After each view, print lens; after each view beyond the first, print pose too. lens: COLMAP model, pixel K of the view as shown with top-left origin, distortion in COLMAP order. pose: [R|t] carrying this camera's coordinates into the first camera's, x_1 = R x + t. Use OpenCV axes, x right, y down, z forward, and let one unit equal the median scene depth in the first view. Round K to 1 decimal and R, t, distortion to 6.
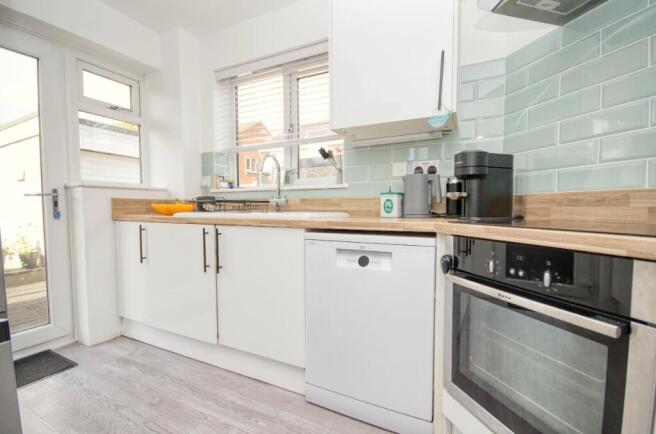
lens RADIAL K [[292.9, 0, 332.1], [0, 292.9, 218.5], [0, 0, 1]] dist [-0.007838, -0.001473]
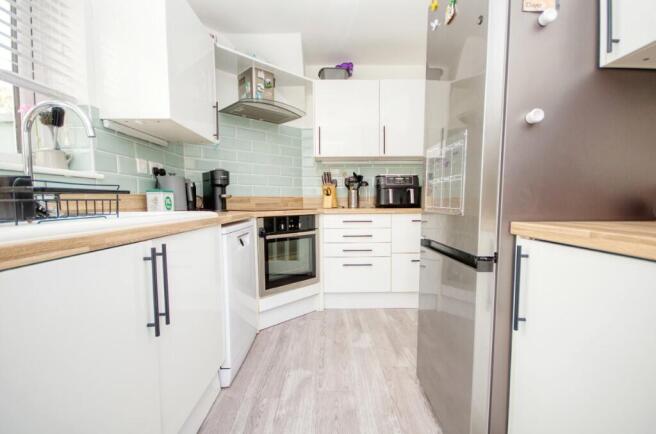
lens RADIAL K [[292.9, 0, 330.3], [0, 292.9, 218.8], [0, 0, 1]] dist [-0.007838, -0.001473]
pose [[-0.465467, -0.044667, 0.883937, -1.186878], [0.046855, 0.996082, 0.075007, -0.044545], [-0.883824, 0.076330, -0.461550, 1.133420]]
